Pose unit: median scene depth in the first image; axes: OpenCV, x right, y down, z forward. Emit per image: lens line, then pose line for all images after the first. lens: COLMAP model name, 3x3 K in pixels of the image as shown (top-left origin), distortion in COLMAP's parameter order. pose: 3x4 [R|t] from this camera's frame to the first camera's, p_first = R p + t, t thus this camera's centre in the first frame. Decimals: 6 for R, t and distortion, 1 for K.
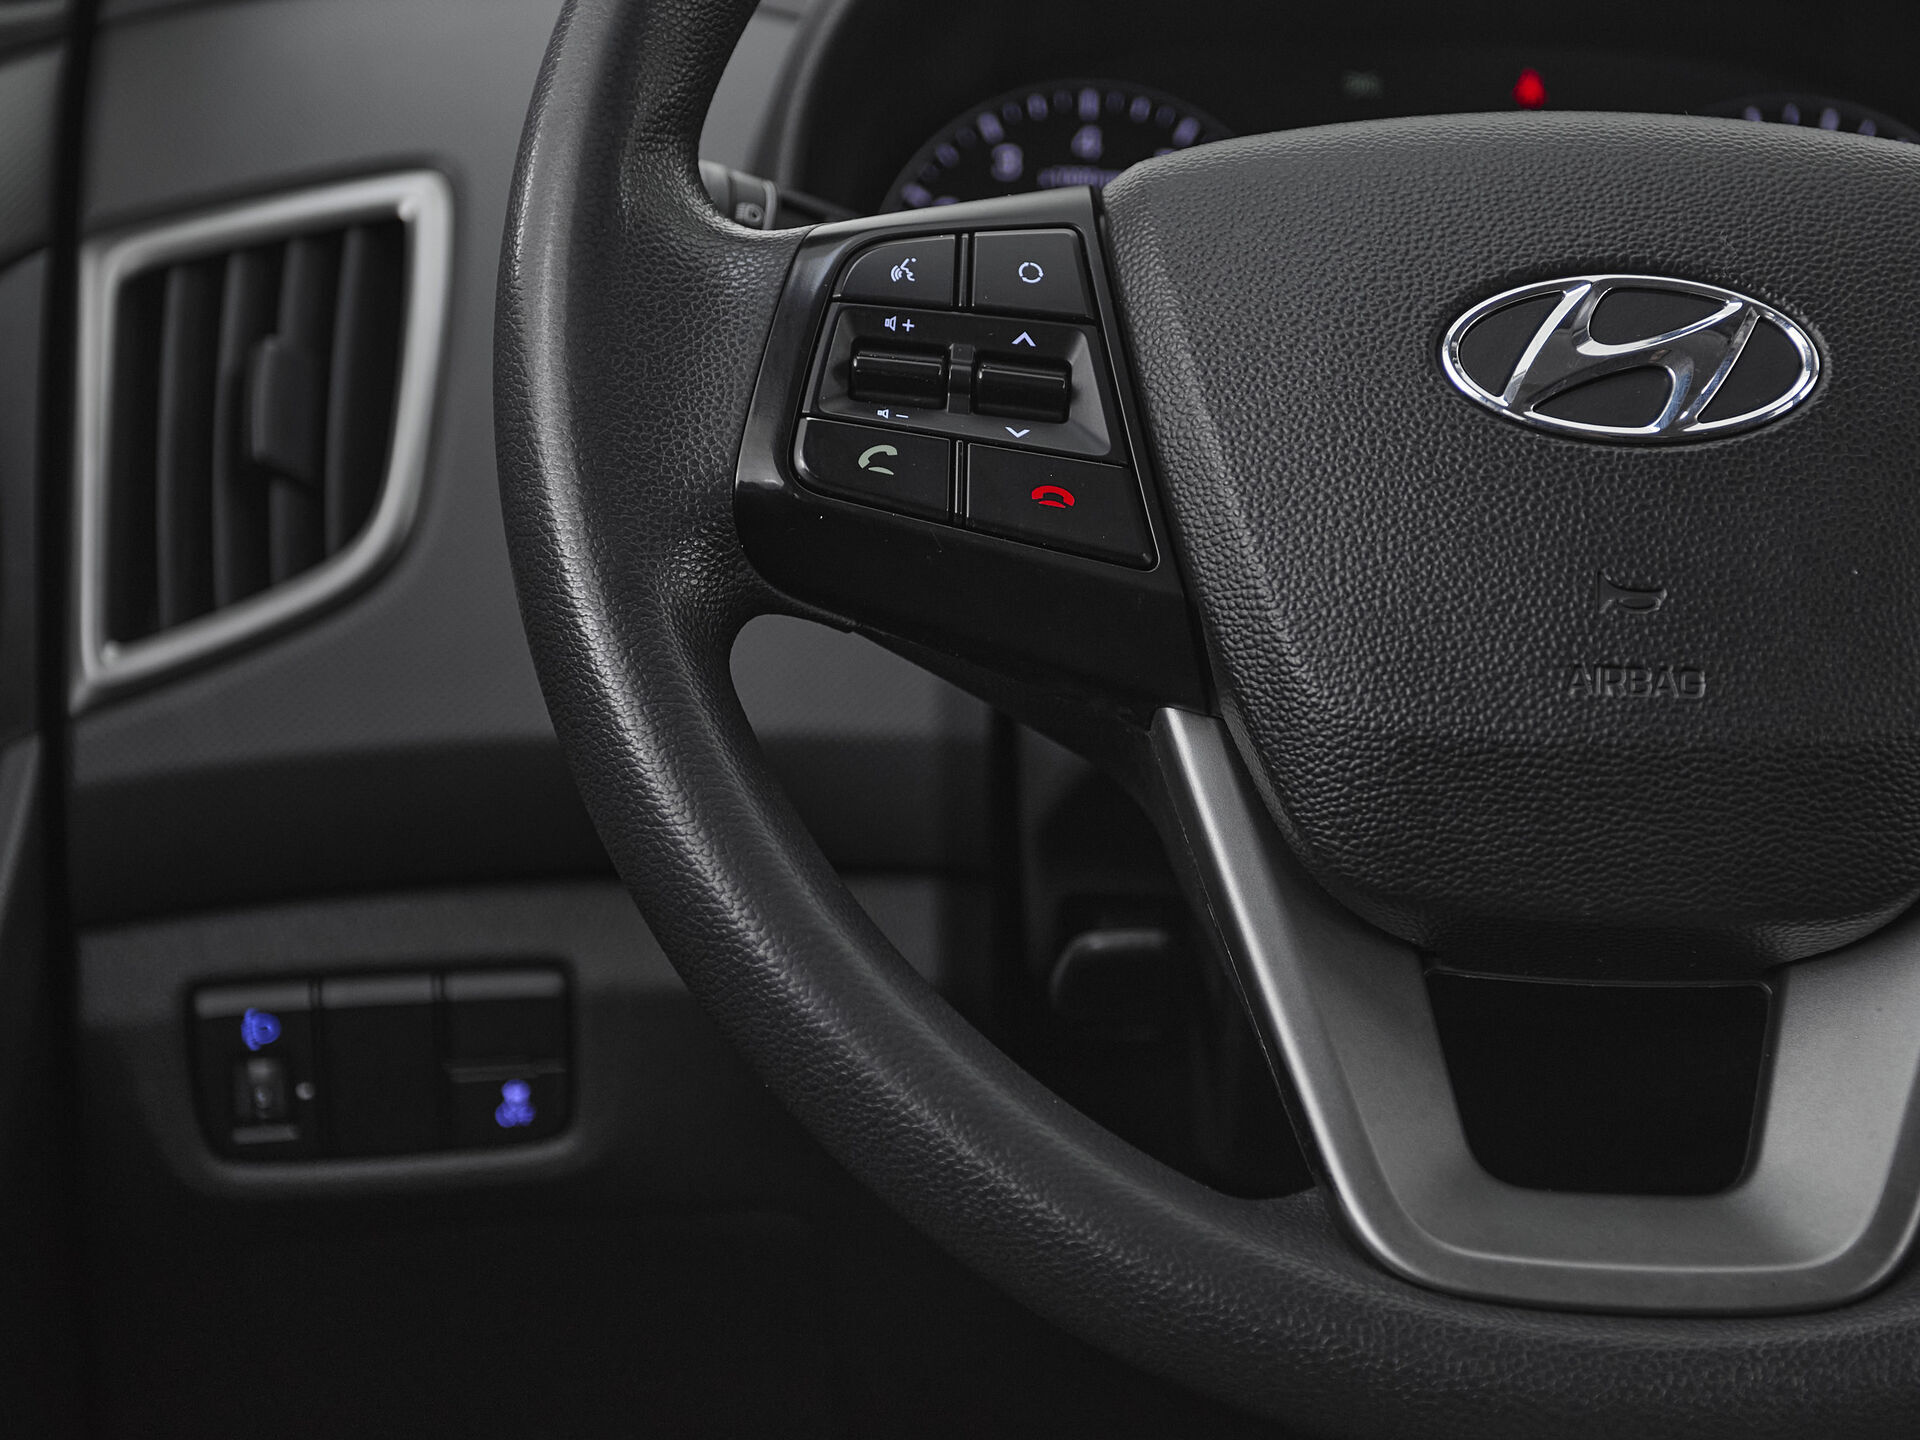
lens RADIAL K [[3277.9, 0, 960.0], [0, 3277.9, 720.0], [0, 0, 1]] dist [0.013615, 0.038554]
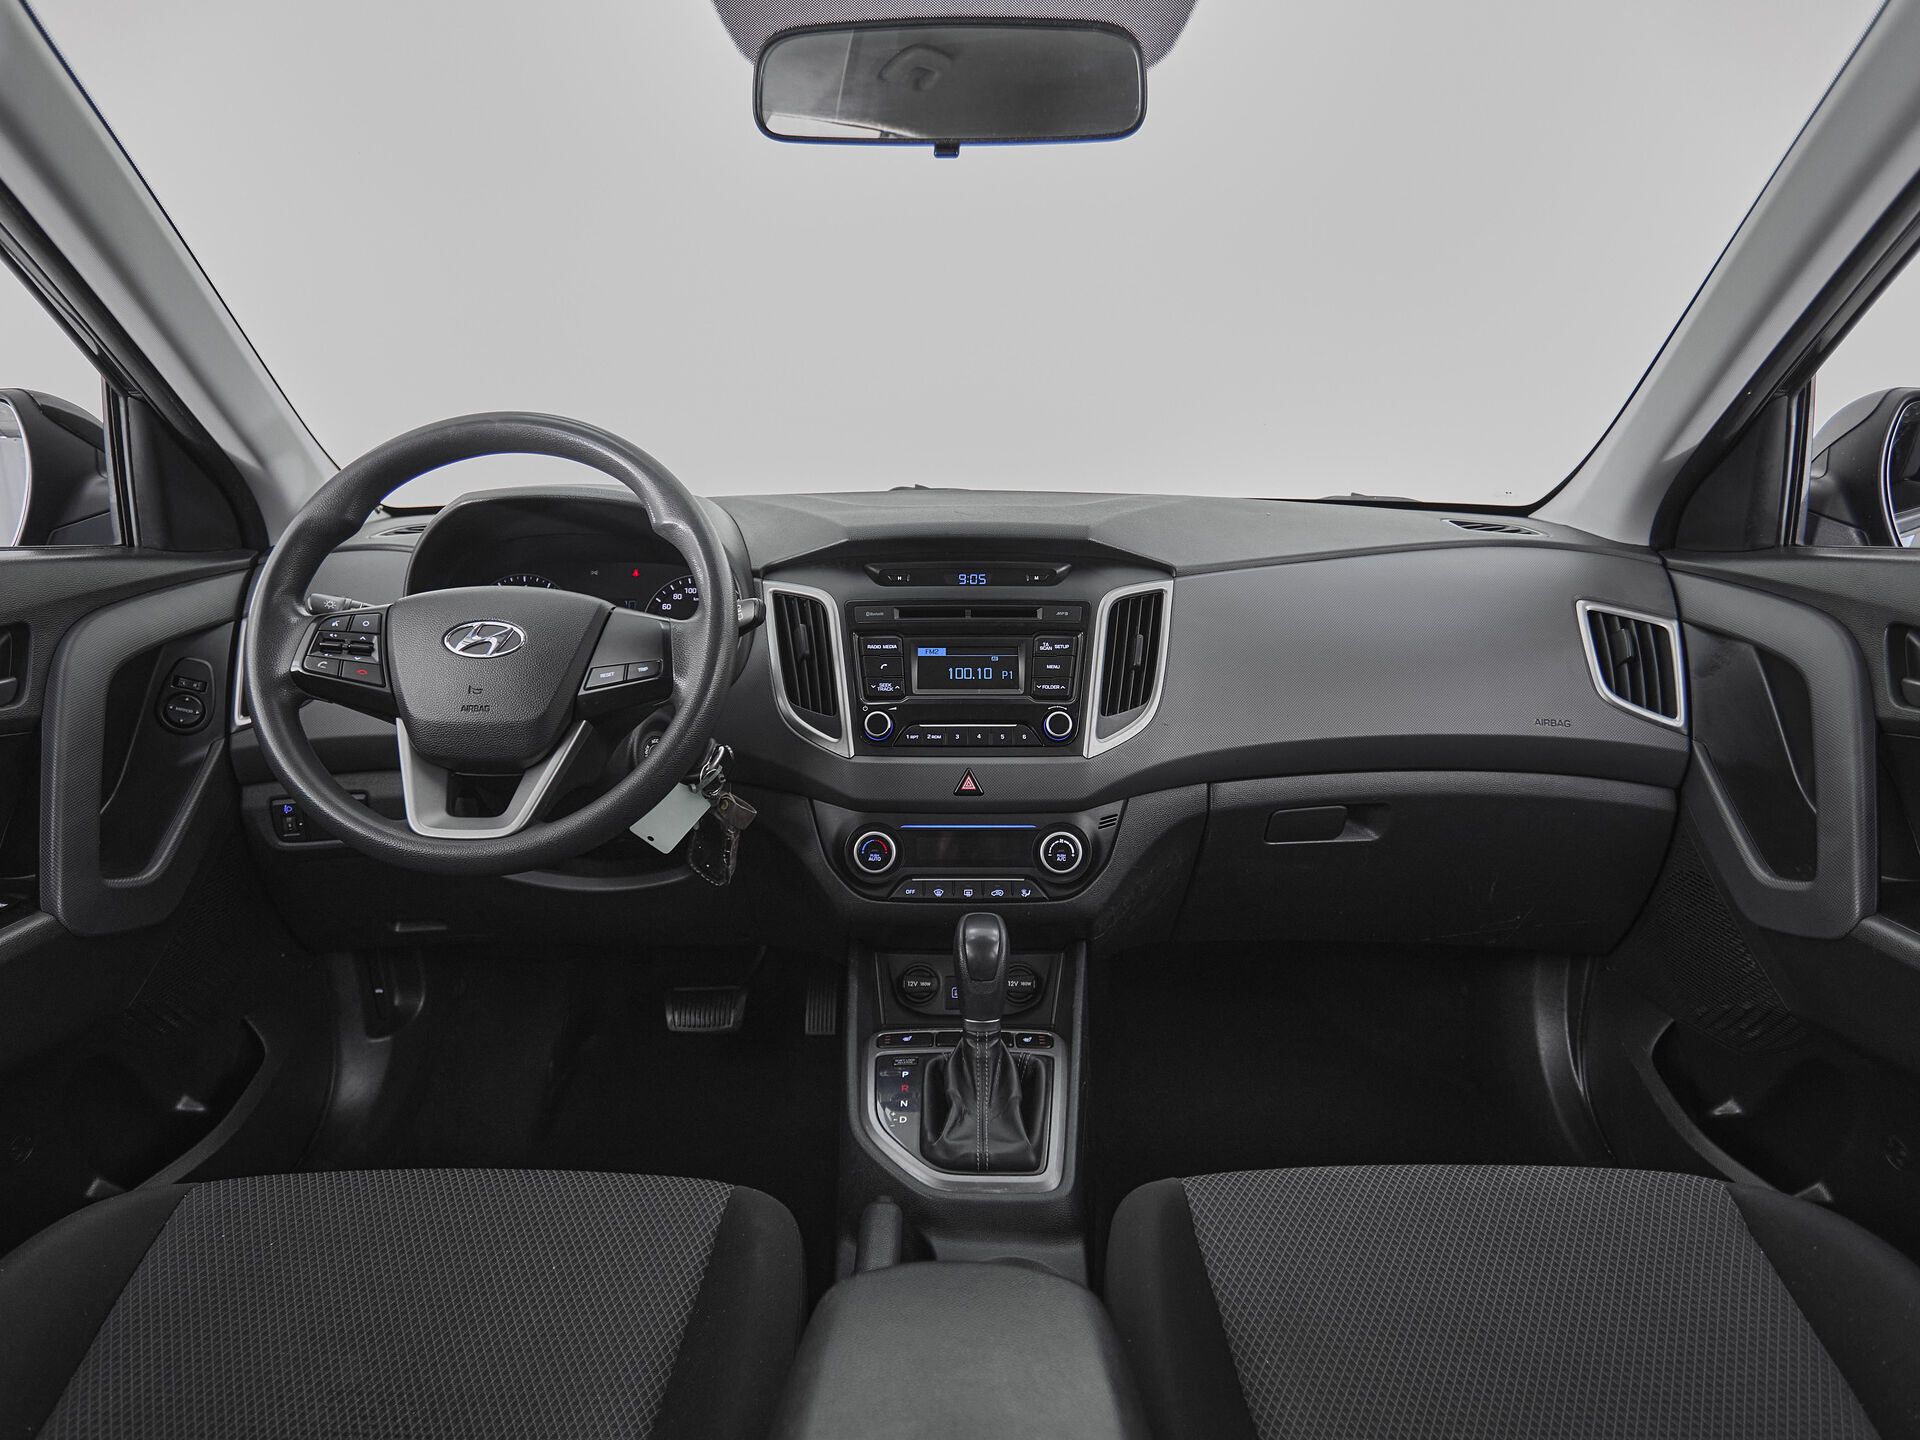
lens RADIAL K [[1130.2, 0, 951.1], [0, 1130.2, 787.0], [0, 0, 1]] dist [0.000359, -0.000229]
pose [[0.999376, -0.022222, 0.027444, 0.830977], [0.021804, 0.999643, 0.015445, 0.089602], [-0.027777, -0.014837, 0.999504, -0.635374]]
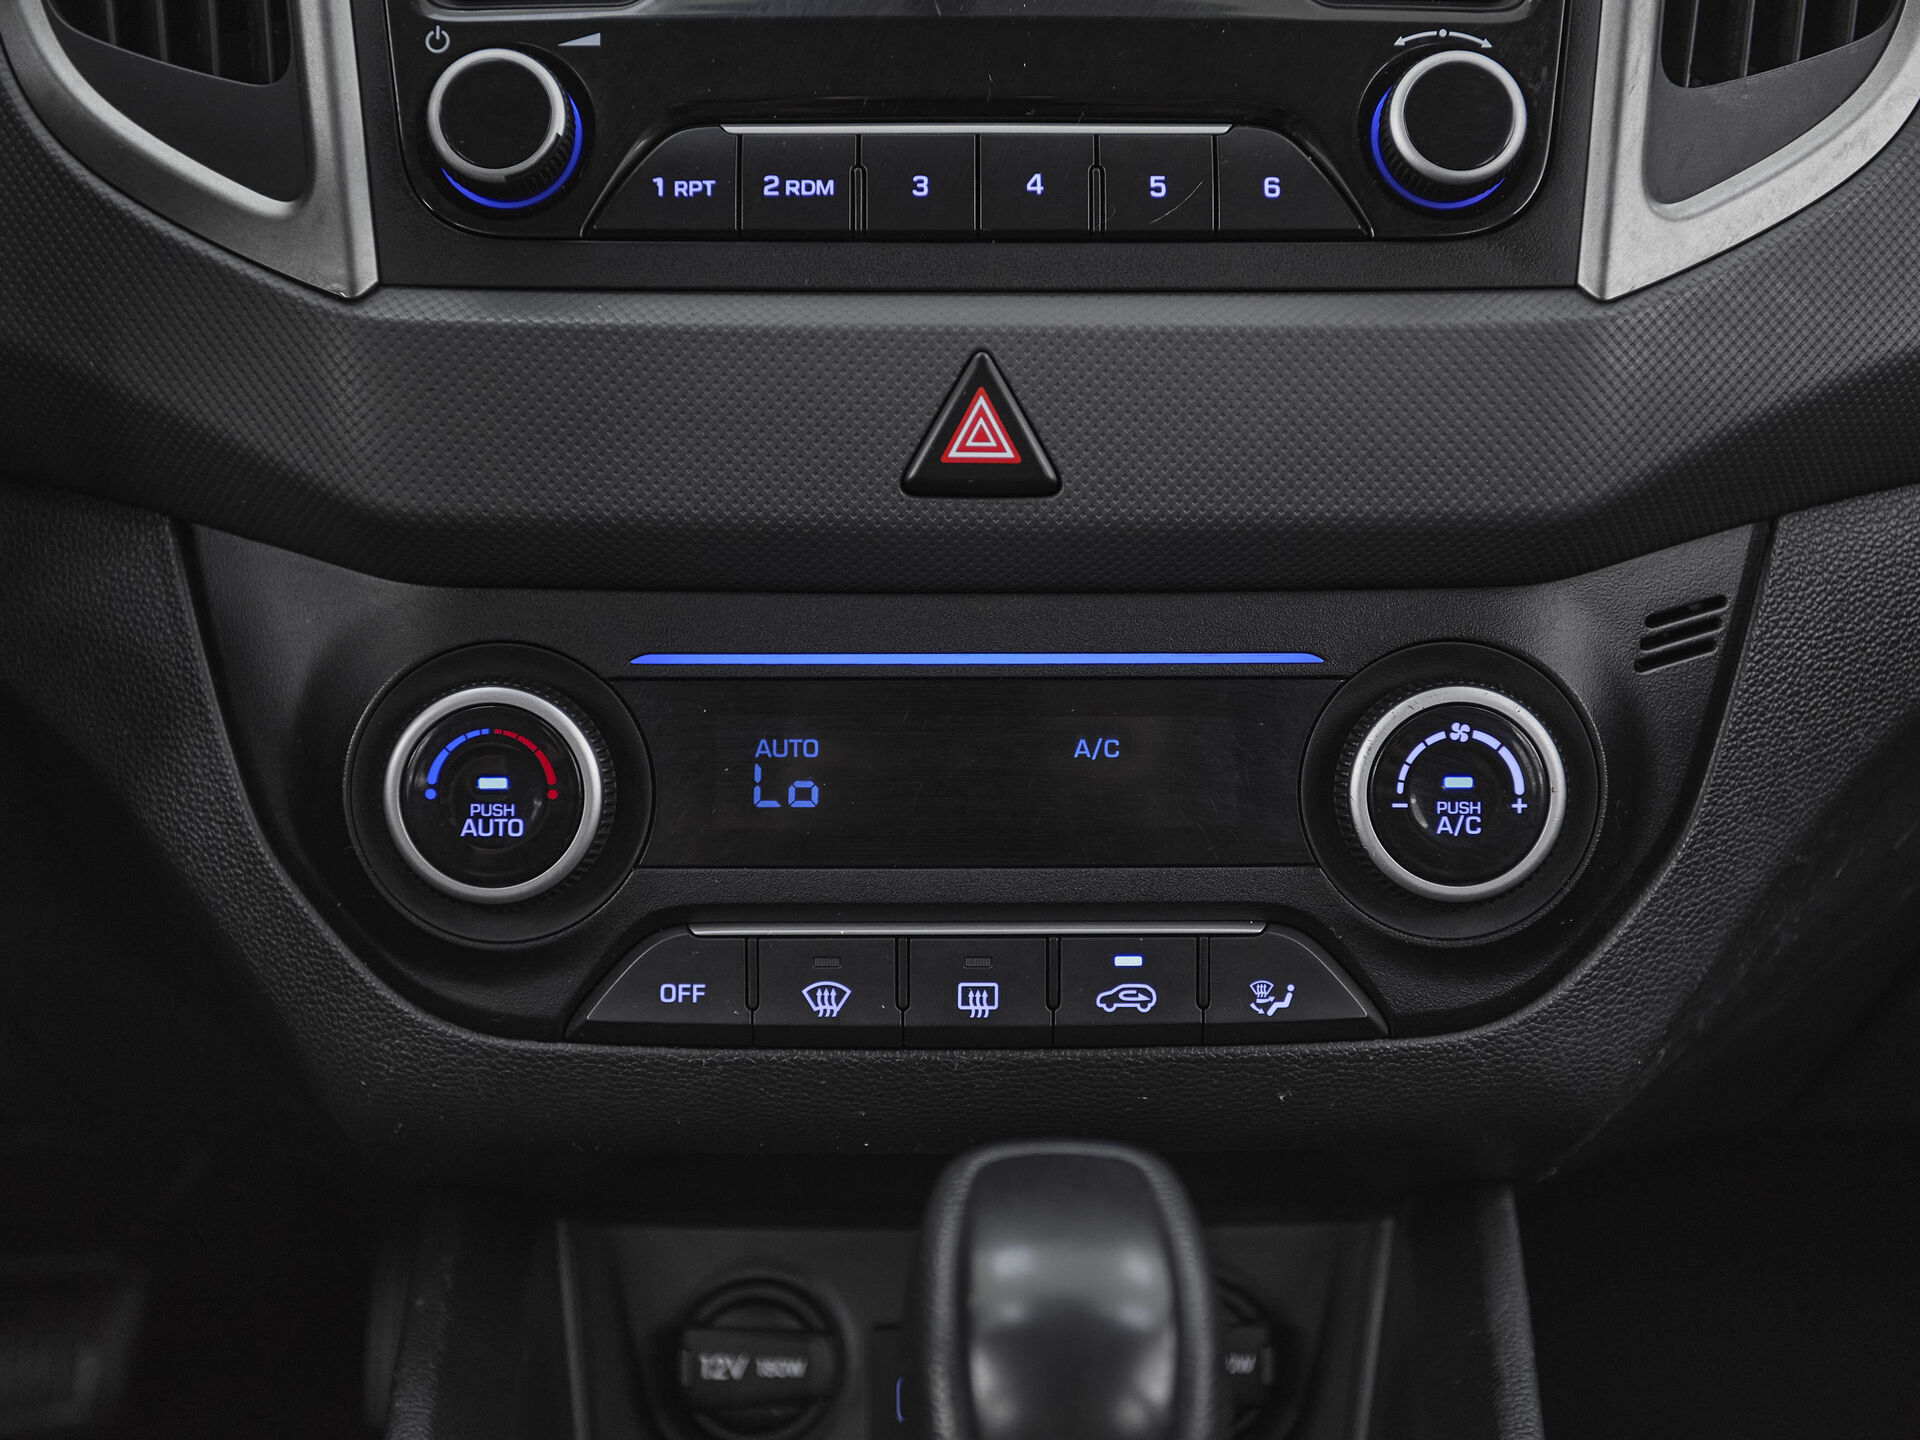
lens RADIAL K [[2550.7, 0, 960.0], [0, 2550.7, 720.0], [0, 0, 1]] dist [0.023690, 0.029748]
pose [[0.998602, -0.025942, 0.046064, 0.866351], [0.022708, 0.997331, 0.069396, 0.148804], [-0.047741, -0.068252, 0.996525, 0.447277]]
